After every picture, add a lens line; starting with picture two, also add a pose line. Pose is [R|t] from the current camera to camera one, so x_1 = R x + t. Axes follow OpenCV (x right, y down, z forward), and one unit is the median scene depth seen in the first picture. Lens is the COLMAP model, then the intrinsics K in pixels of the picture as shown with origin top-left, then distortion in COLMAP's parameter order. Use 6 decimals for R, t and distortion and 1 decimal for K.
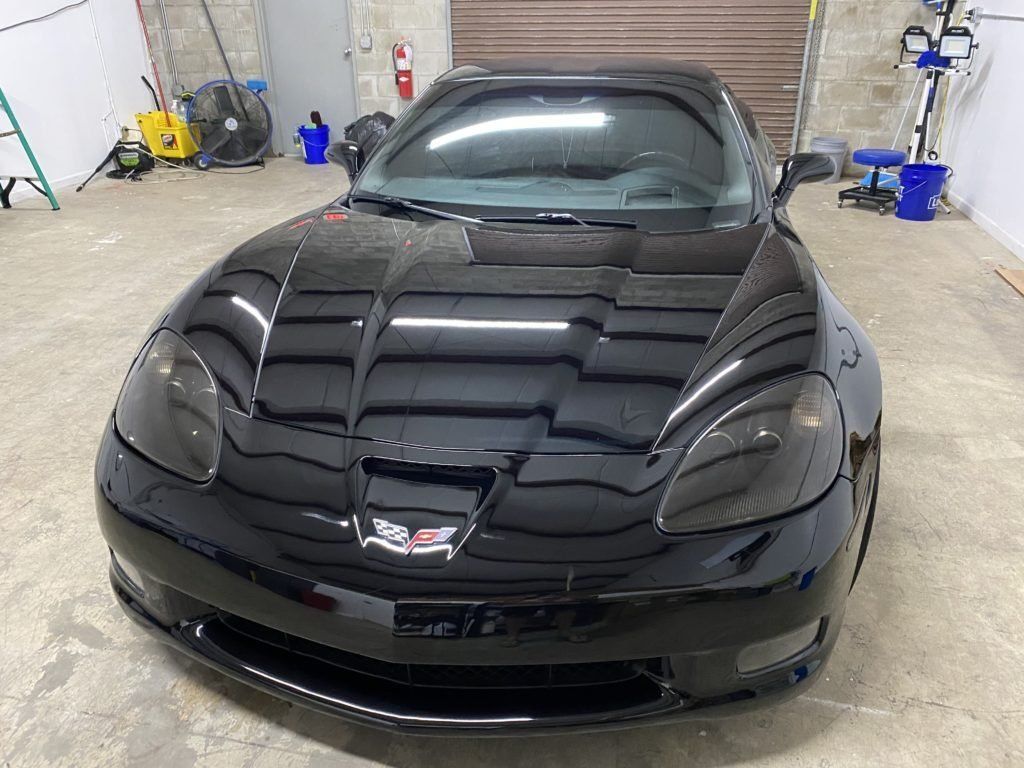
lens RADIAL K [[793.4, 0, 514.8], [0, 793.4, 381.0], [0, 0, 1]] dist [0.017393, -0.019861]
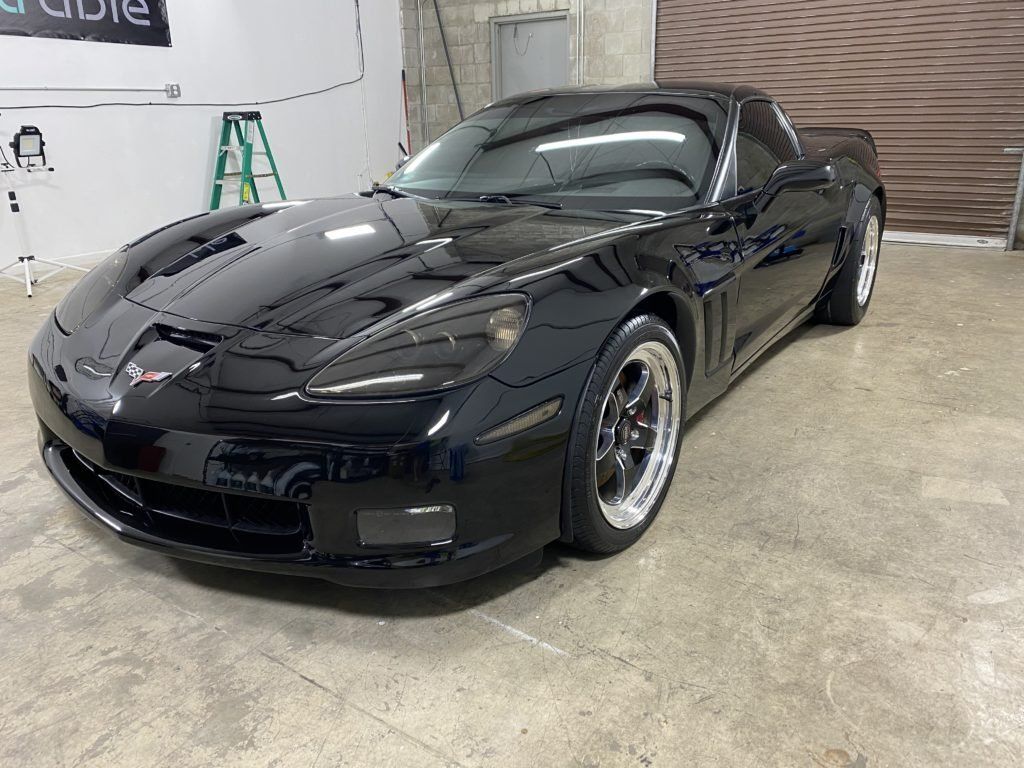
lens RADIAL K [[793.4, 0, 512.2], [0, 793.4, 385.3], [0, 0, 1]] dist [0.017393, -0.019861]
pose [[0.919942, 0.116682, -0.374290, 0.198446], [-0.157957, 0.984081, -0.081452, 0.050701], [0.358827, 0.134053, 0.923728, 0.013401]]
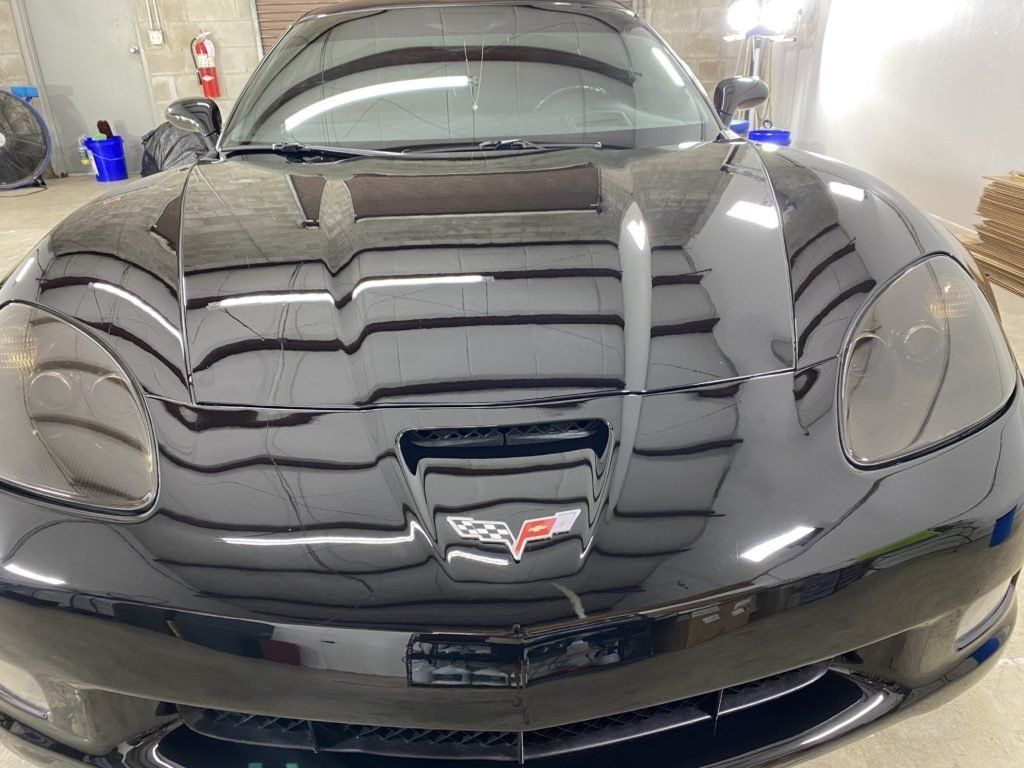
lens RADIAL K [[787.8, 0, 512.3], [0, 787.8, 390.9], [0, 0, 1]] dist [0.024174, -0.019229]
pose [[0.966003, -0.127050, 0.225160, -0.060114], [0.132028, 0.991220, -0.007127, 0.019505], [-0.222278, 0.036612, 0.974296, 0.083929]]
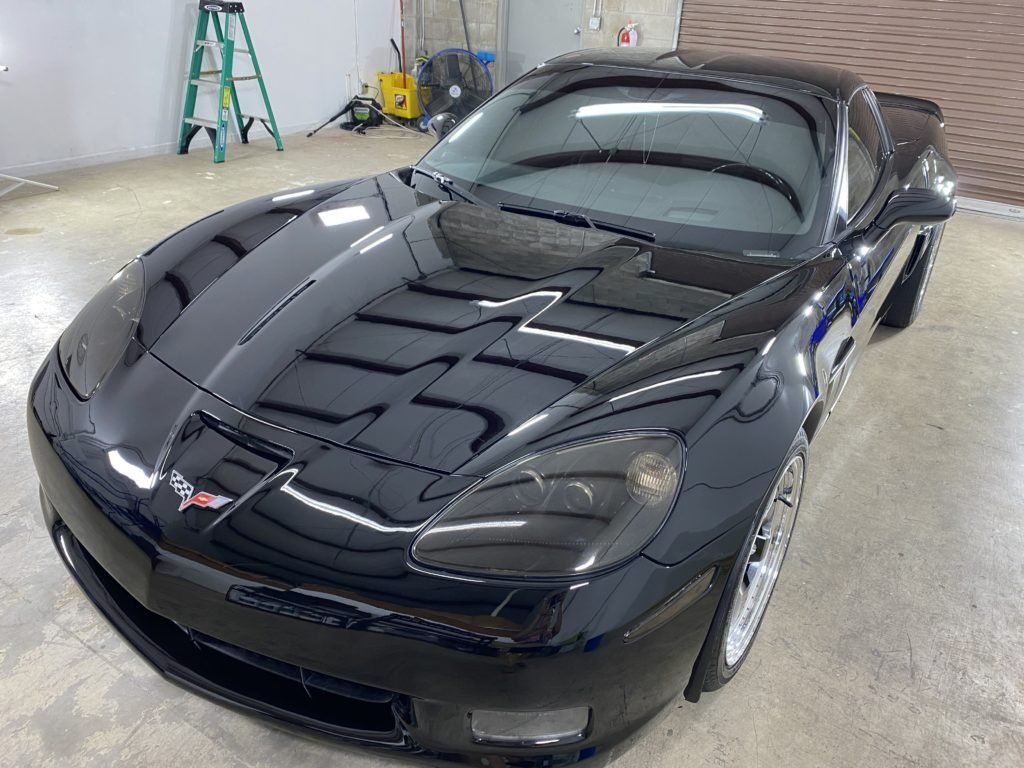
lens RADIAL K [[793.4, 0, 517.0], [0, 793.4, 381.9], [0, 0, 1]] dist [0.017393, -0.019861]
pose [[0.932116, 0.212059, -0.293581, 0.119009], [-0.207173, 0.977125, 0.048026, -0.018169], [0.297050, 0.016056, 0.954727, 0.034614]]
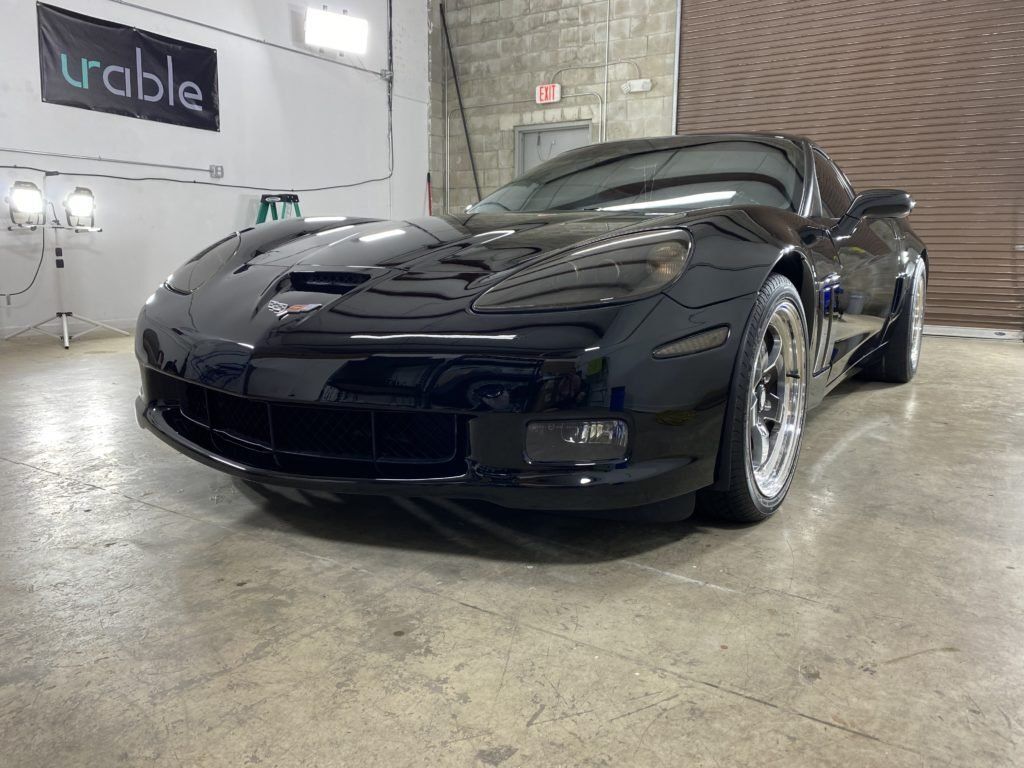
lens RADIAL K [[793.4, 0, 510.0], [0, 793.4, 388.6], [0, 0, 1]] dist [0.017393, -0.019861]
pose [[0.926430, 0.081555, -0.367529, 0.147138], [-0.180082, 0.953319, -0.242391, 0.125140], [0.330604, 0.290744, 0.897869, 0.011917]]
